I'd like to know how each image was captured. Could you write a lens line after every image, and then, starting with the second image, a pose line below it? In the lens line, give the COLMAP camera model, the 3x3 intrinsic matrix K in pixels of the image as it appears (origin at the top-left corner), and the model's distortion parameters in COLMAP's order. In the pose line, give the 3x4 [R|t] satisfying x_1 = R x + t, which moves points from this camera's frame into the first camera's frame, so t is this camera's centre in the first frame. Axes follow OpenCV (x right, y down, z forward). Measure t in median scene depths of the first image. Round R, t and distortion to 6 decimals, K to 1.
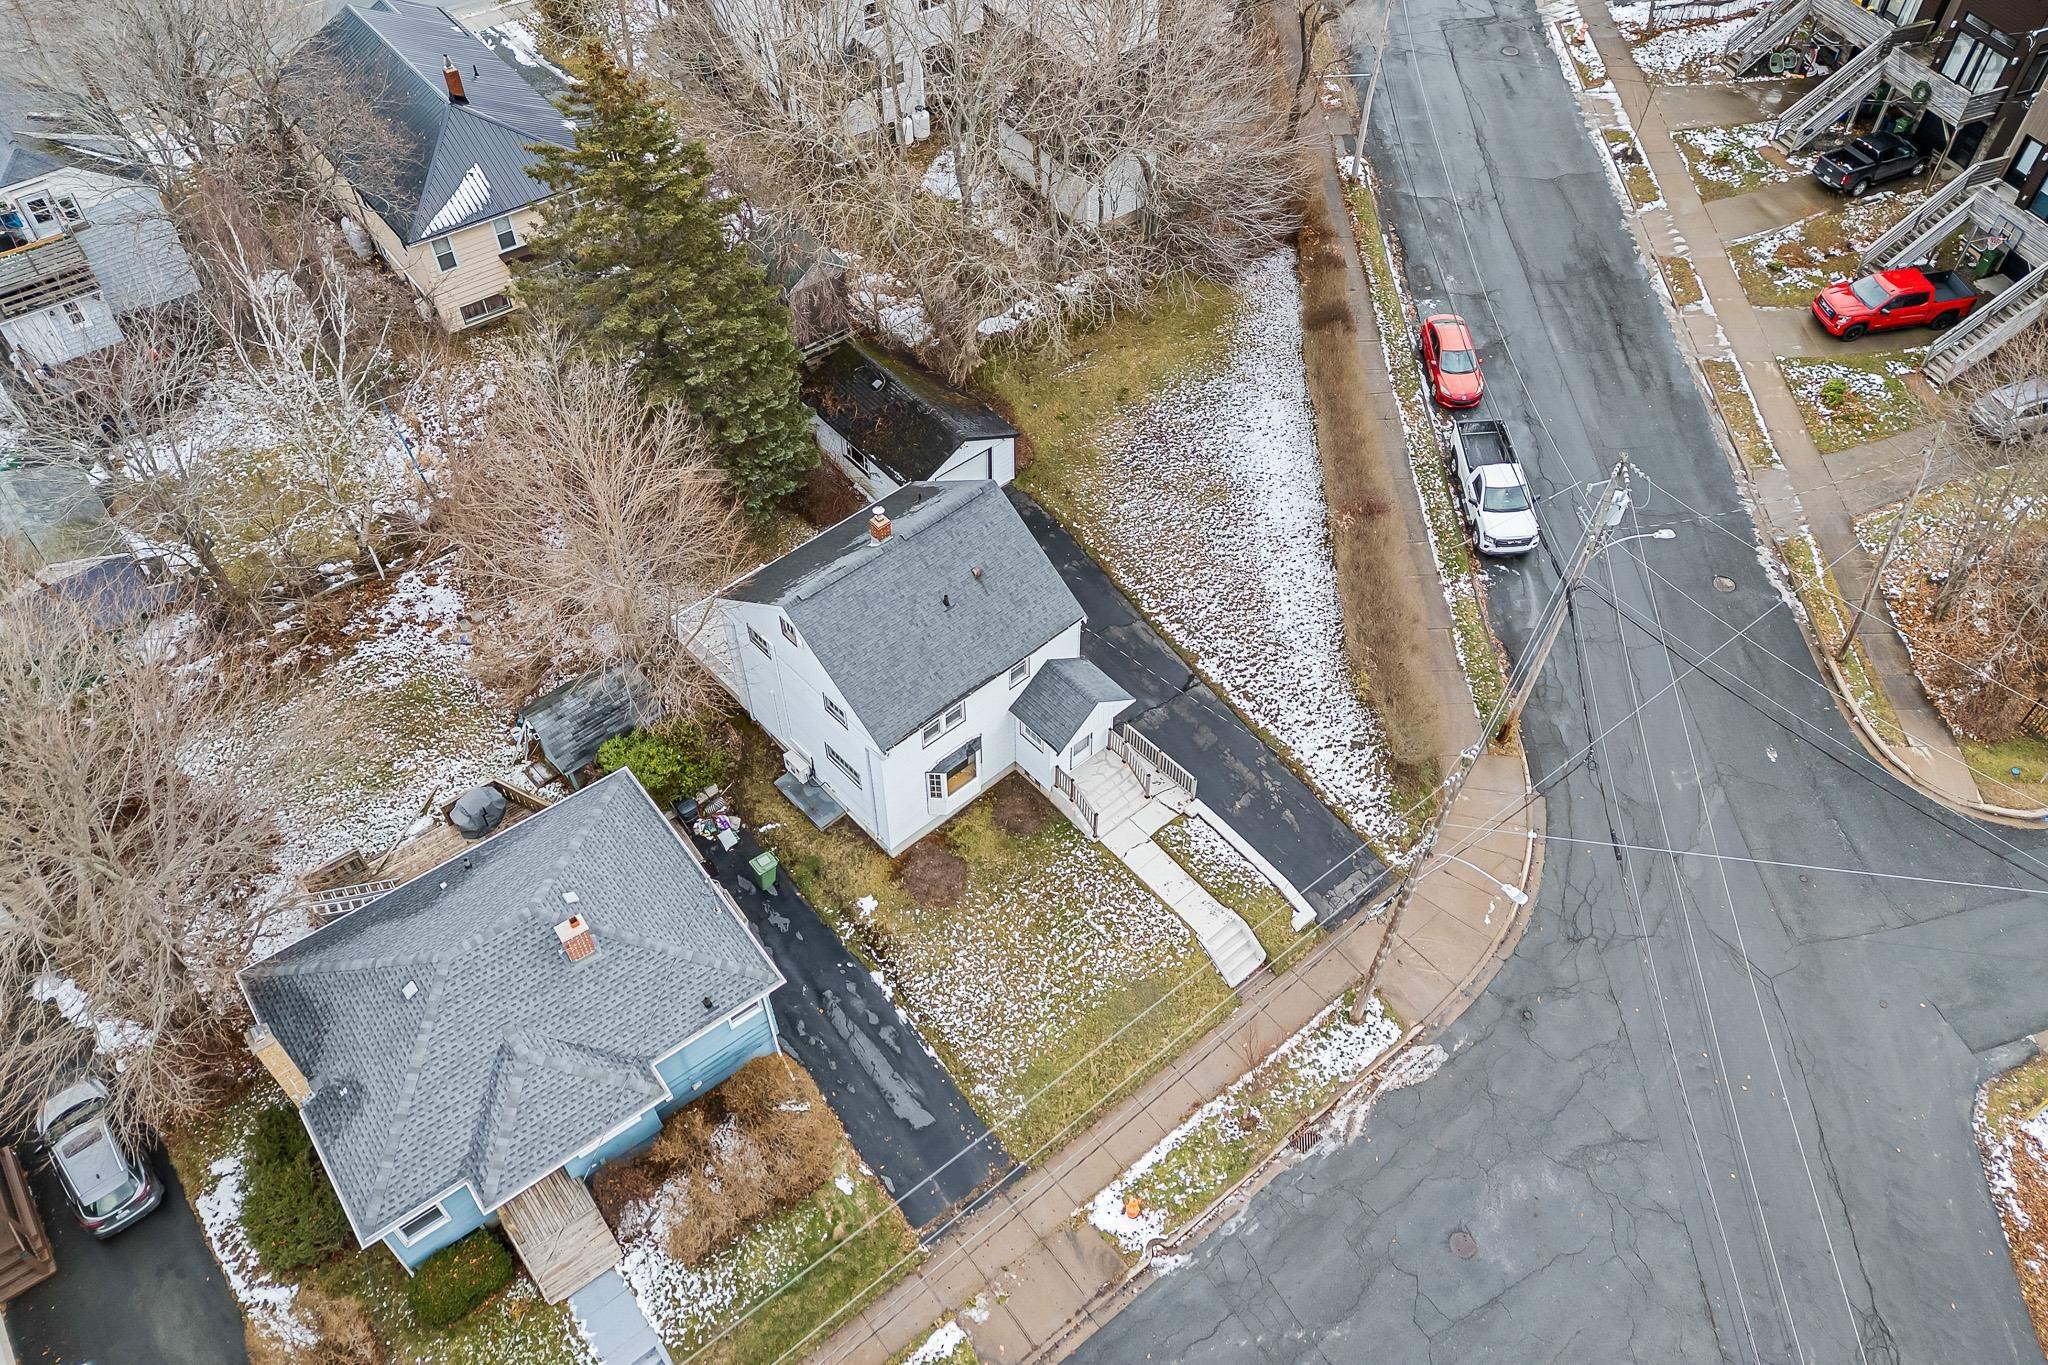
lens RADIAL K [[1521.7, 0, 1018.9], [0, 1521.7, 659.1], [0, 0, 1]] dist [0.075589, -0.059858]
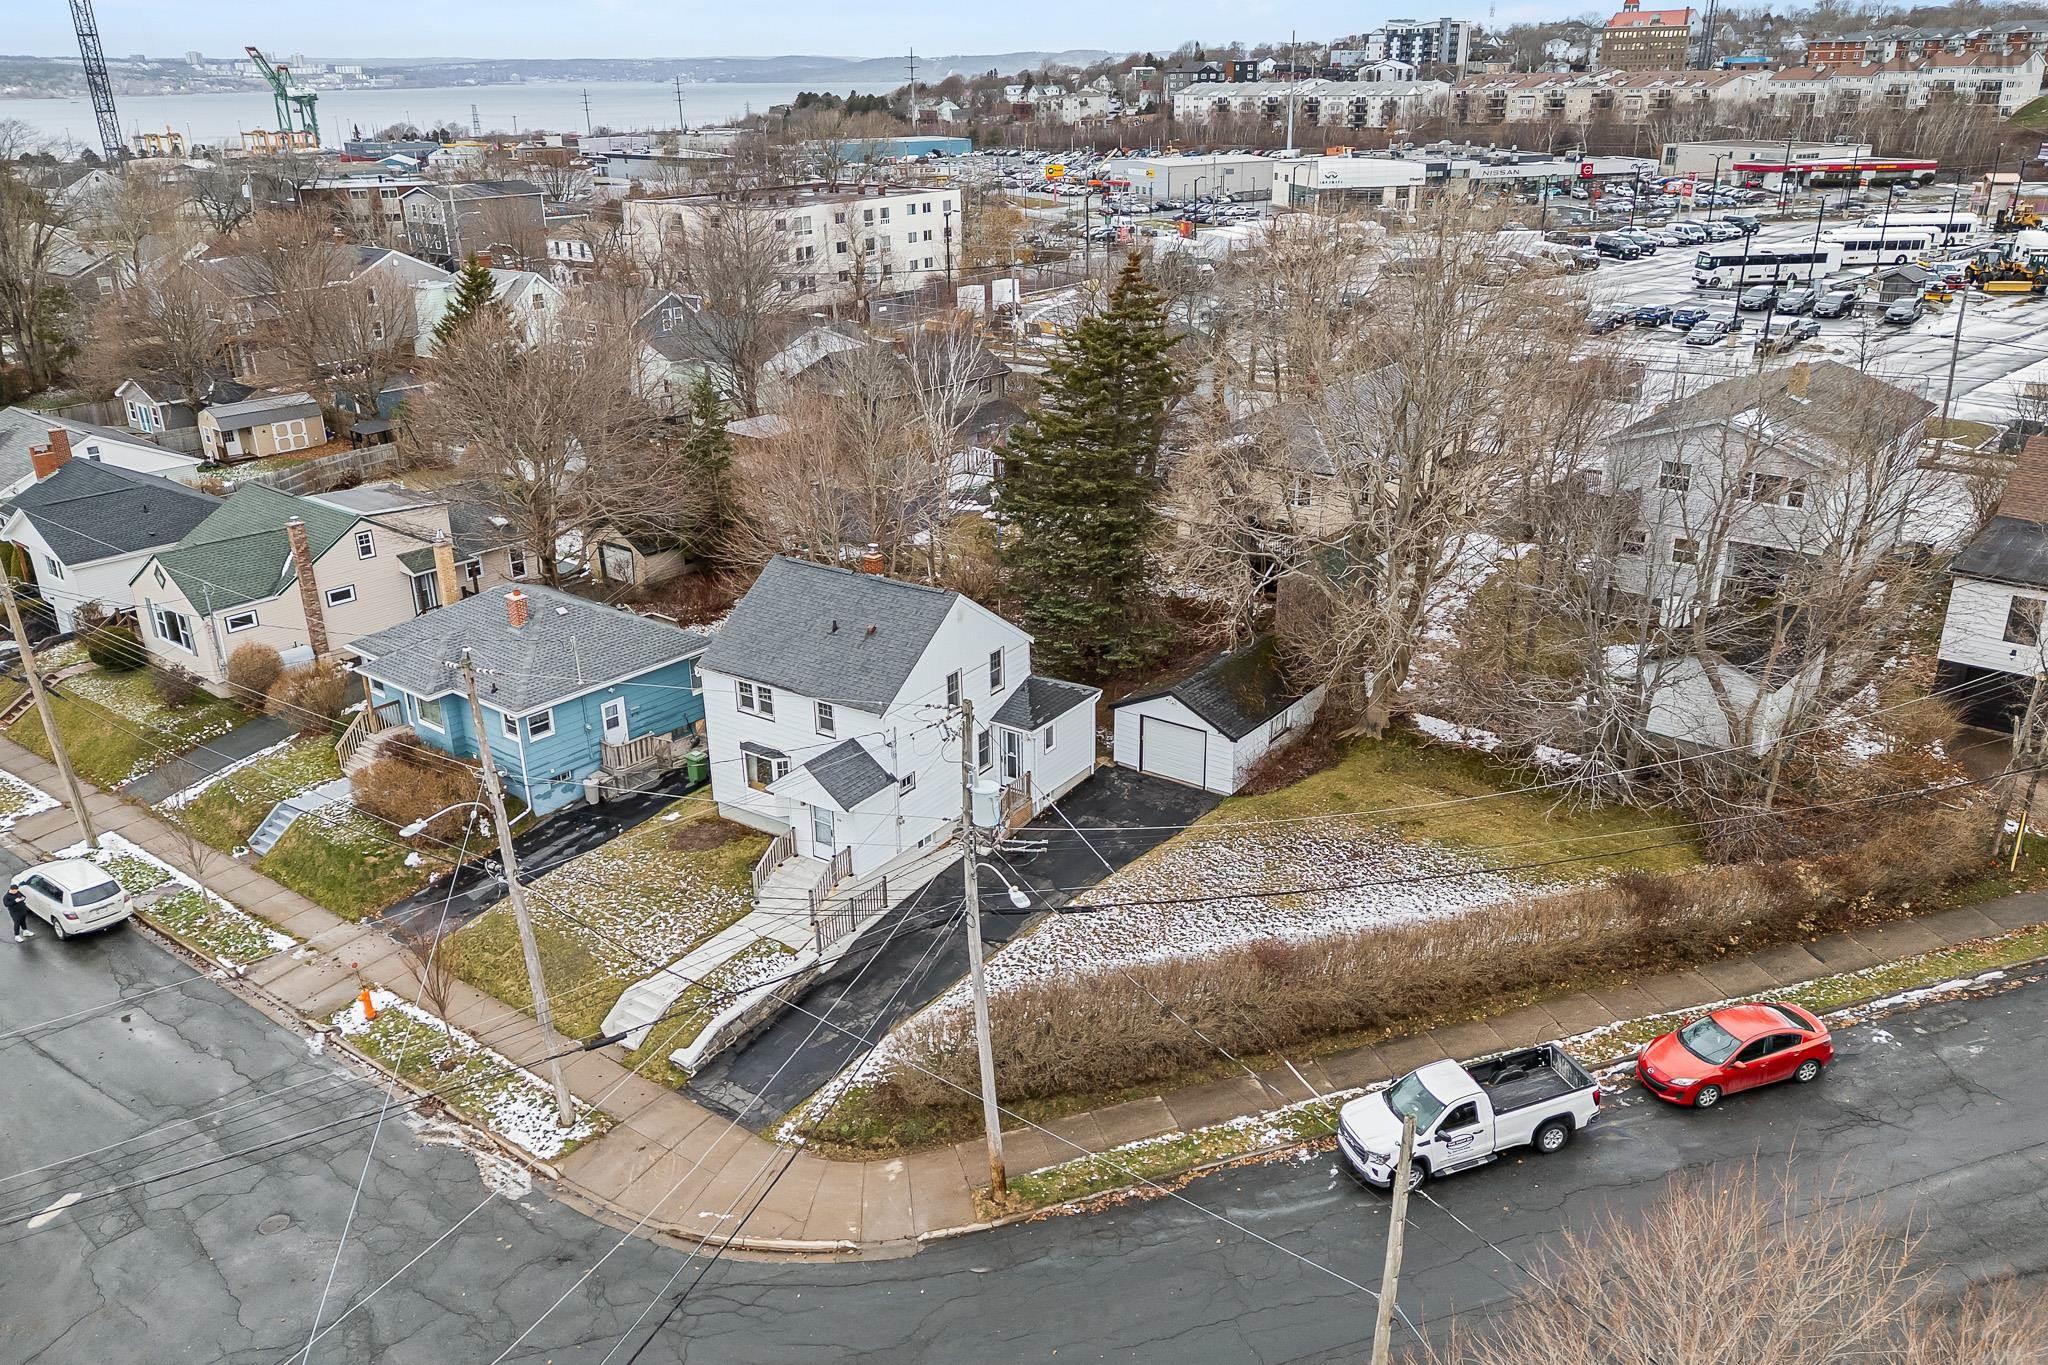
lens RADIAL K [[1521.7, 0, 1018.9], [0, 1521.7, 659.1], [0, 0, 1]] dist [0.075589, -0.059858]
pose [[0.237787, 0.355338, -0.903987, 0.889042], [-0.714441, 0.694506, 0.085067, -0.190100], [0.658052, 0.625617, 0.419012, 0.573114]]
